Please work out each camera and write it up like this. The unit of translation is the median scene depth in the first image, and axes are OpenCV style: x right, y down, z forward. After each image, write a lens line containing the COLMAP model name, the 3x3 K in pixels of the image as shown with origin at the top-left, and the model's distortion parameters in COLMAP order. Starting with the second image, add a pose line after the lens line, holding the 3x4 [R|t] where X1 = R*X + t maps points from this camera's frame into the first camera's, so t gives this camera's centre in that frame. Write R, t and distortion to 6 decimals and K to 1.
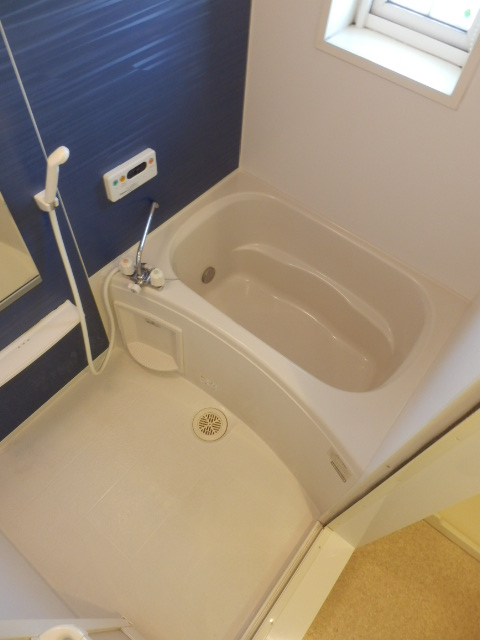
lens RADIAL K [[453.8, 0, 240.0], [0, 453.8, 320.0], [0, 0, 1]] dist [-0.001154, -0.002416]
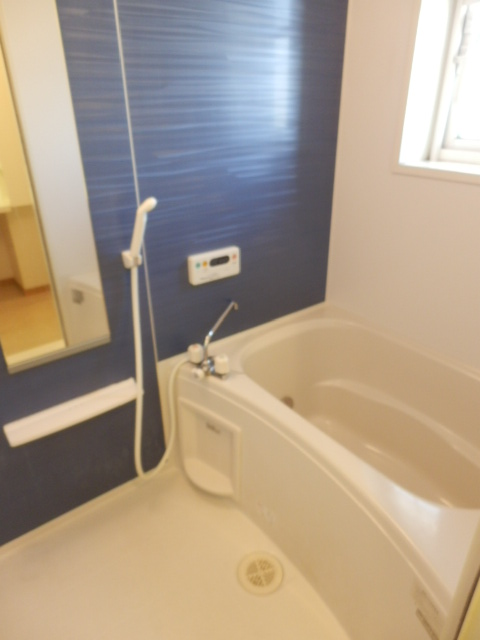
lens RADIAL K [[453.8, 0, 240.0], [0, 453.8, 320.0], [0, 0, 1]] dist [-0.001154, -0.002416]
pose [[0.964488, 0.036282, -0.261623, 0.096383], [-0.165138, 0.855881, -0.490100, 0.278851], [0.206136, 0.515899, 0.831478, 0.155311]]
